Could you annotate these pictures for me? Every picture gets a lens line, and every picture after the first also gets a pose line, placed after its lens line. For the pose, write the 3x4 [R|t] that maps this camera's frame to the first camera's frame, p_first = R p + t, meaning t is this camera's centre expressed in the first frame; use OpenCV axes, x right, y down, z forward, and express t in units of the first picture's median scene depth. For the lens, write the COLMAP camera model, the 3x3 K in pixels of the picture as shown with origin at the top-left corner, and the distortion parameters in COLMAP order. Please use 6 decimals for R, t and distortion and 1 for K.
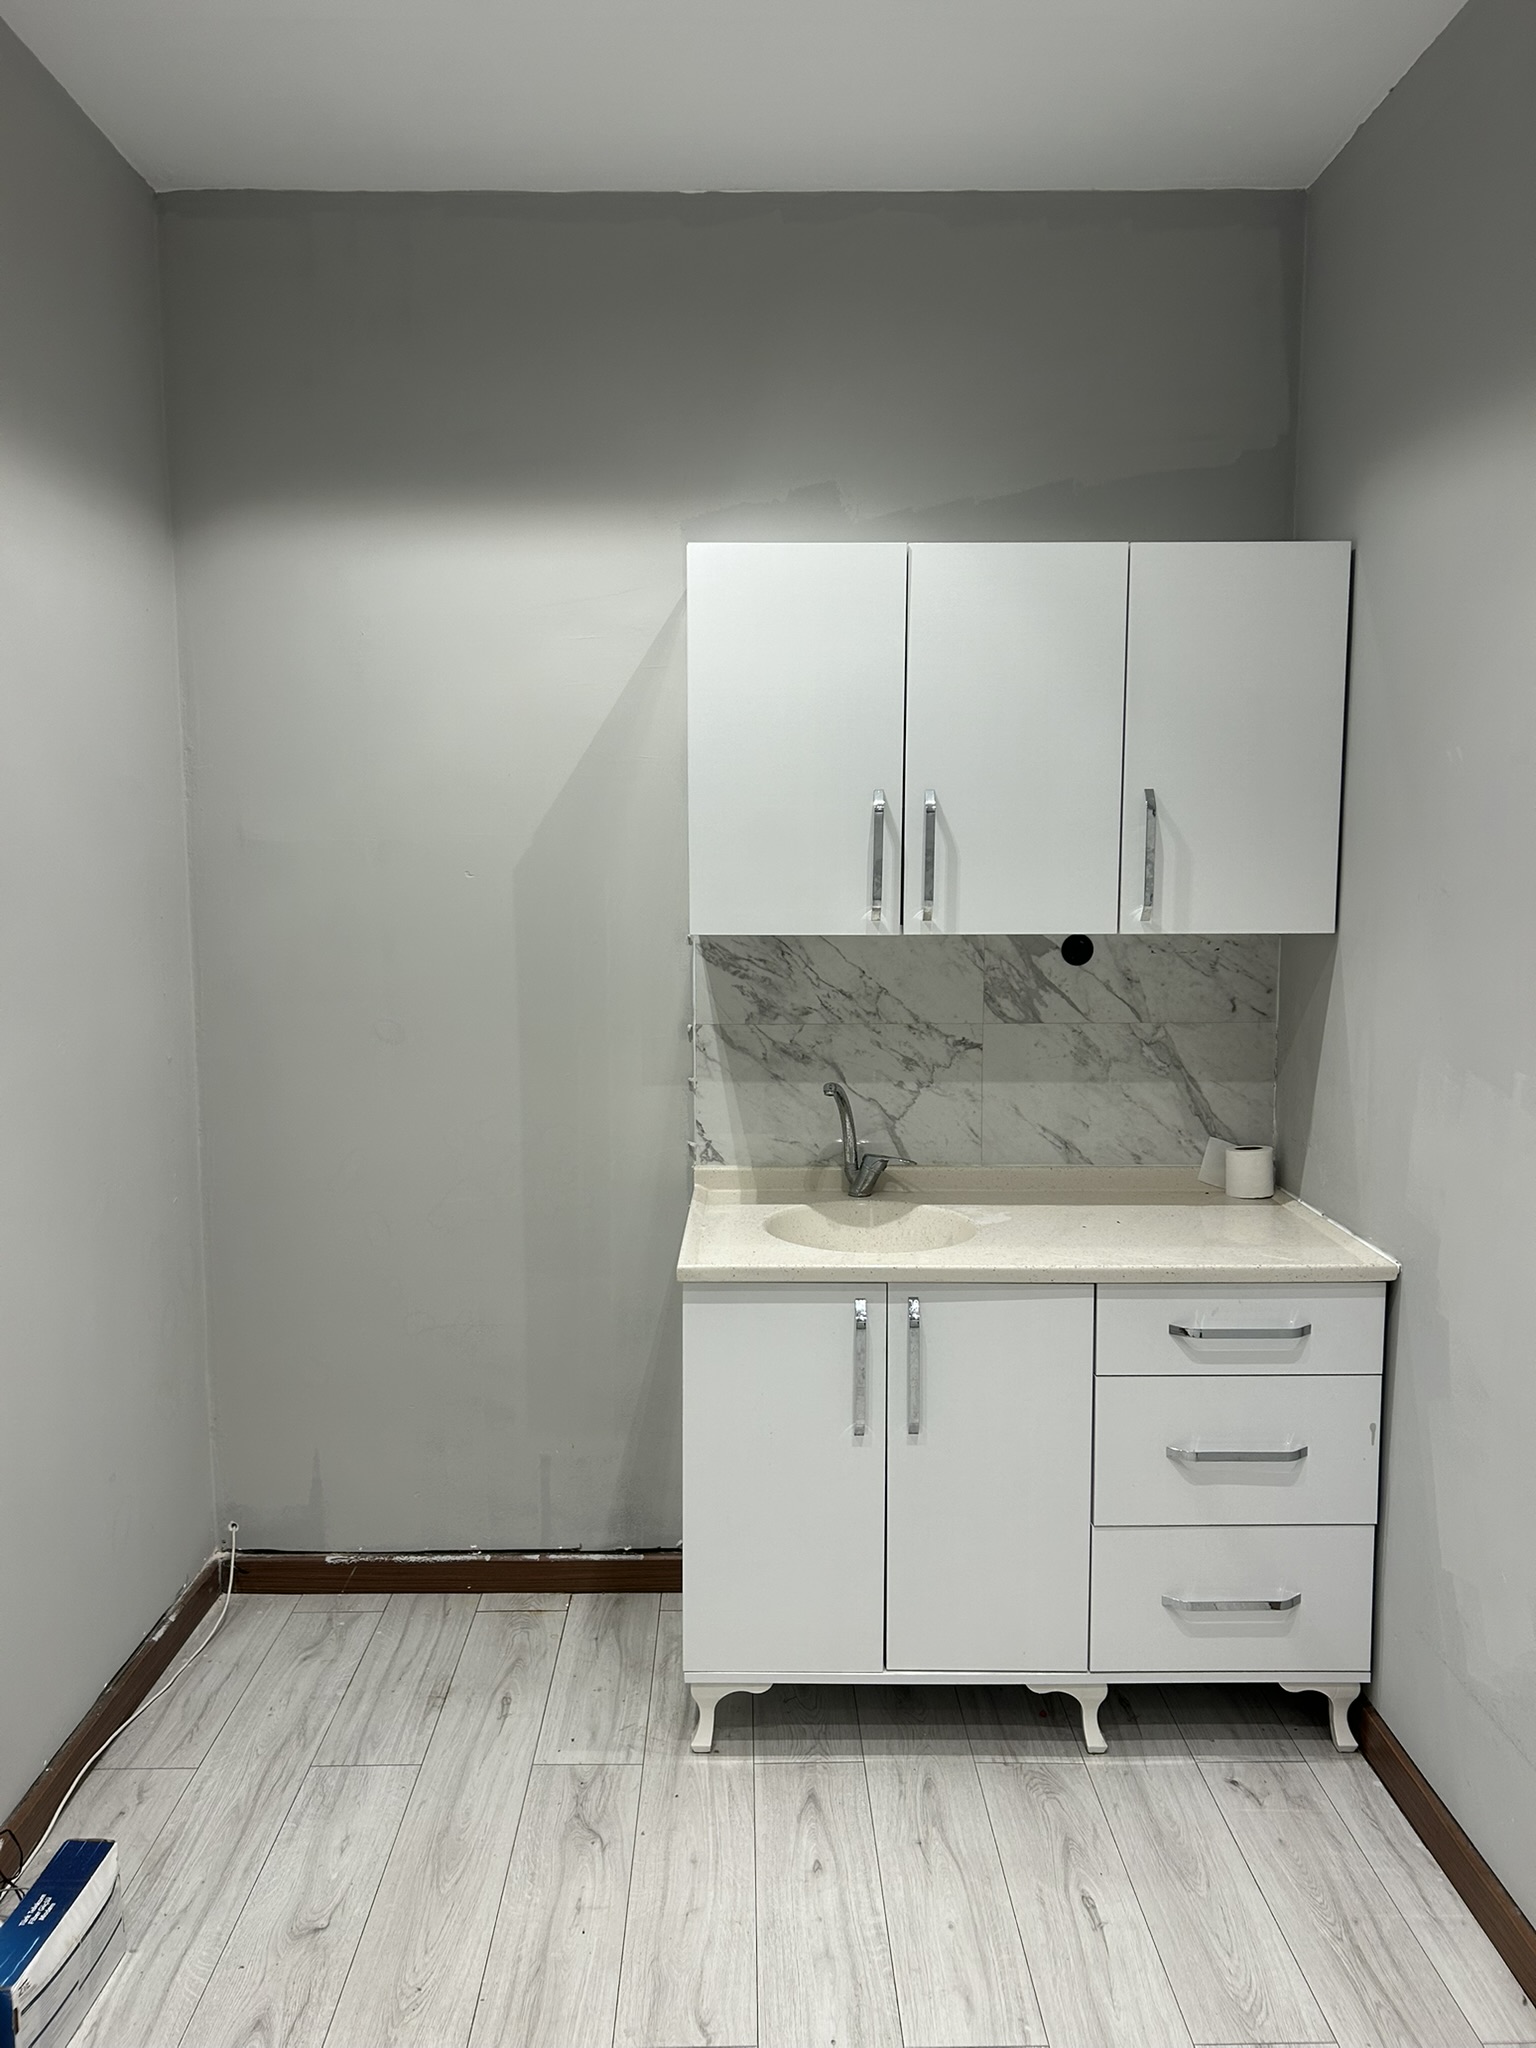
lens RADIAL K [[1538.7, 0, 768.0], [0, 1538.7, 1017.7], [0, 0, 1]] dist [0.065726, -0.076370]
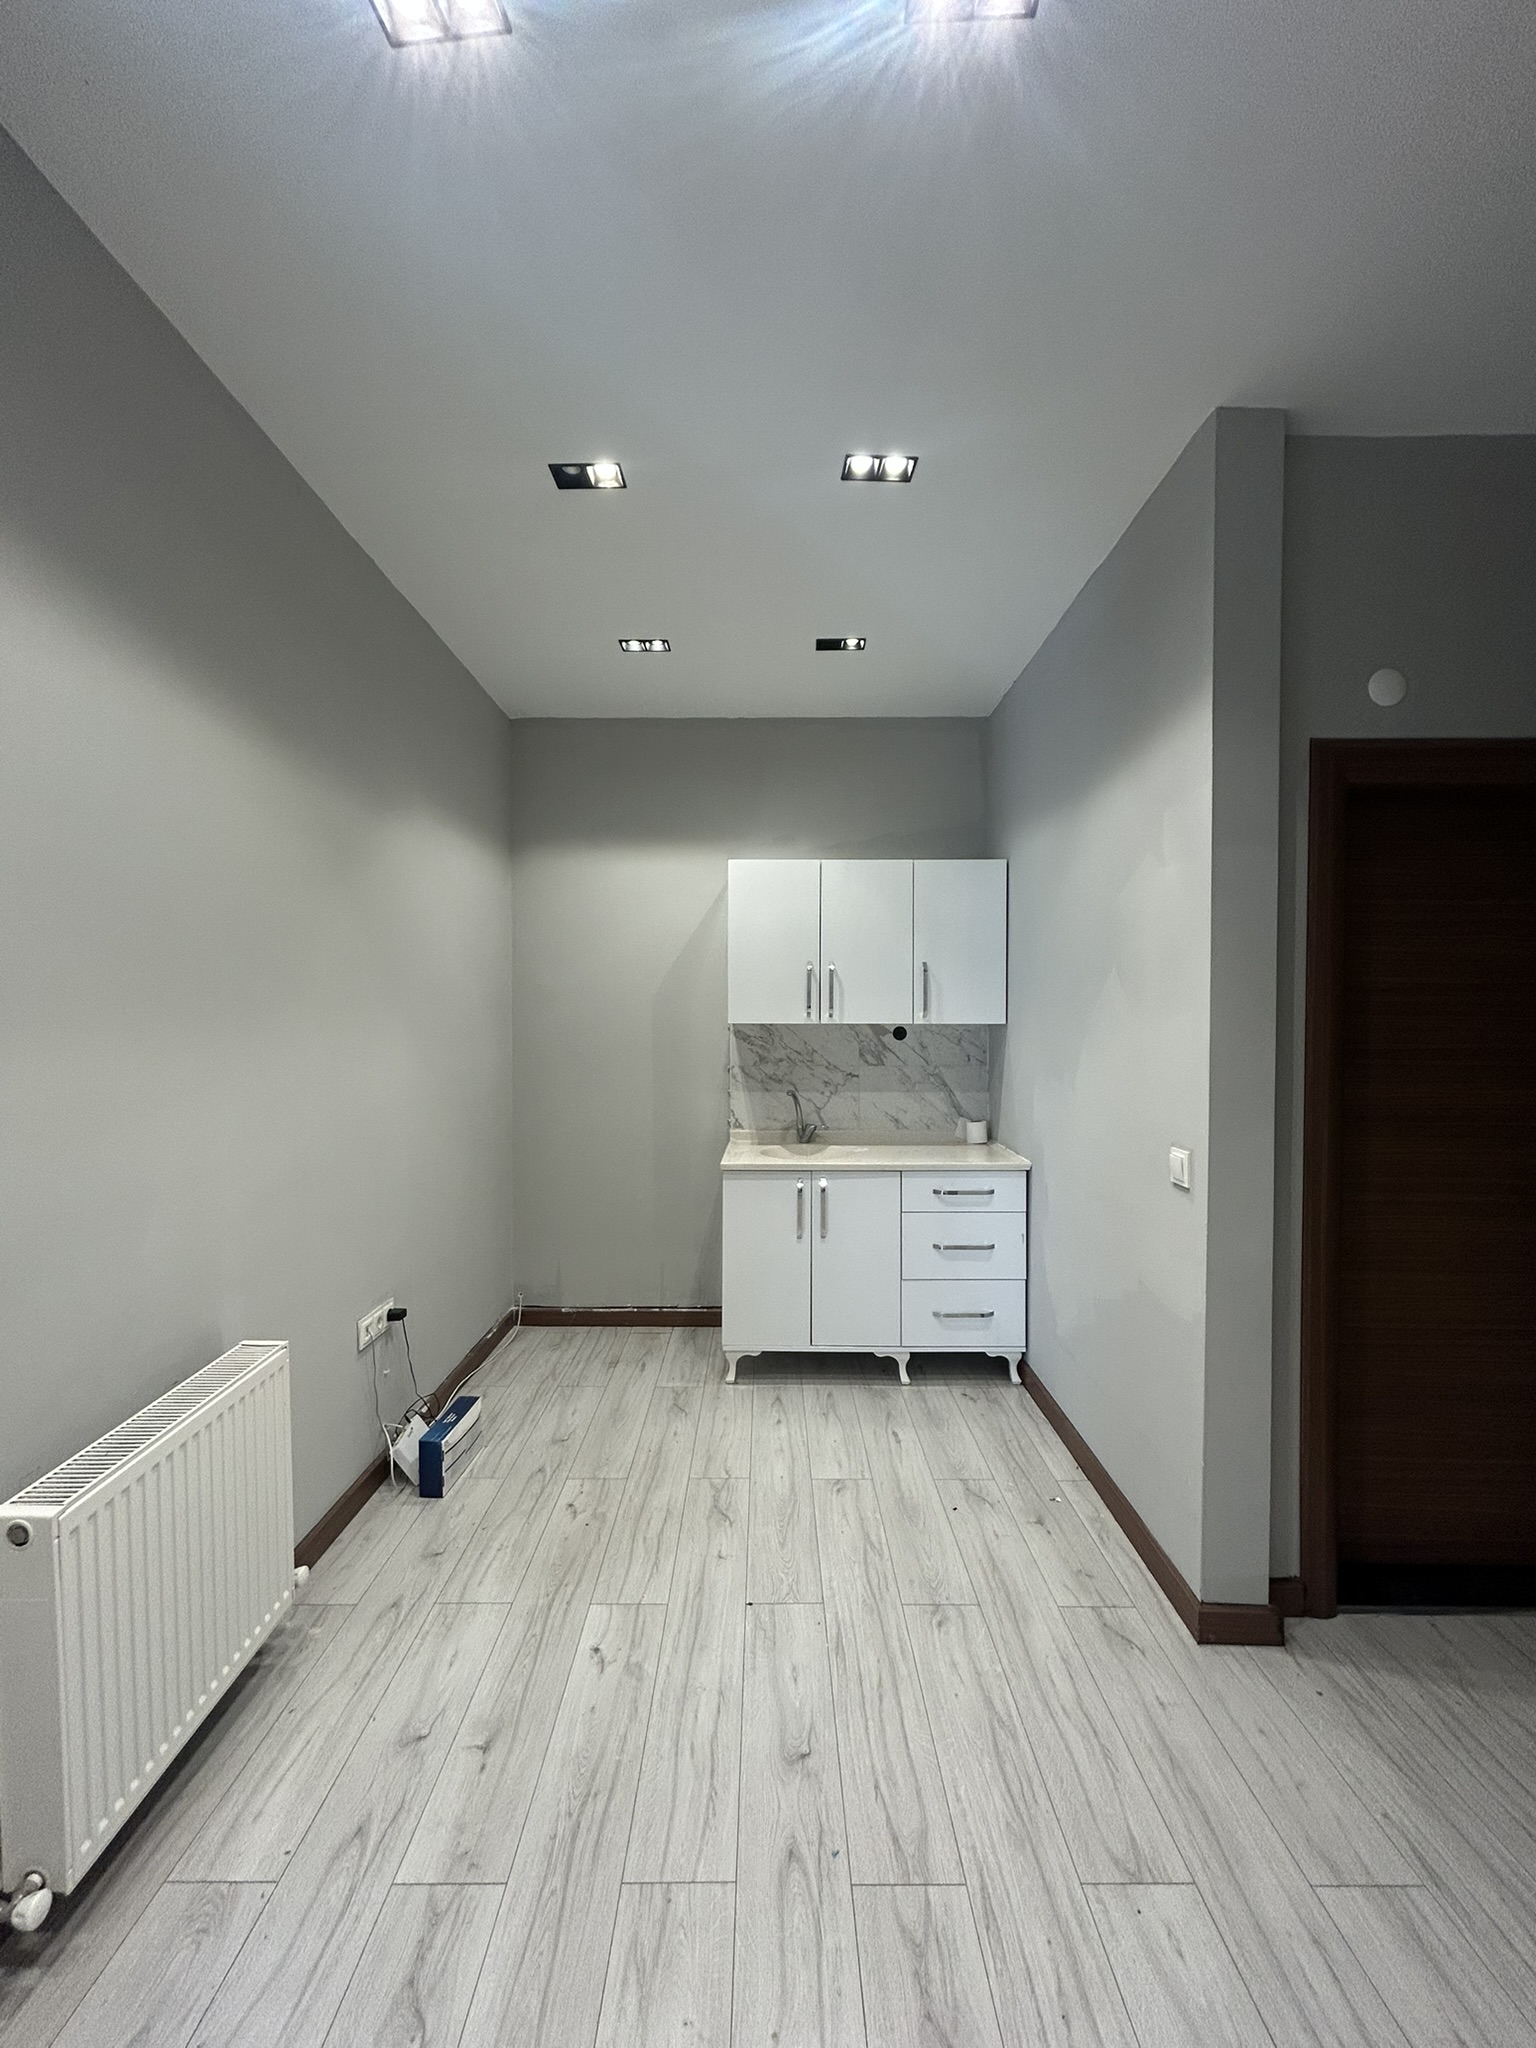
lens RADIAL K [[823.5, 0, 771.0], [0, 823.5, 1021.9], [0, 0, 1]] dist [-0.002080, 0.000731]
pose [[0.999933, 0.002475, -0.011308, 0.027318], [-0.003579, 0.995115, -0.098657, 0.065370], [0.011009, 0.098691, 0.995057, -0.228185]]
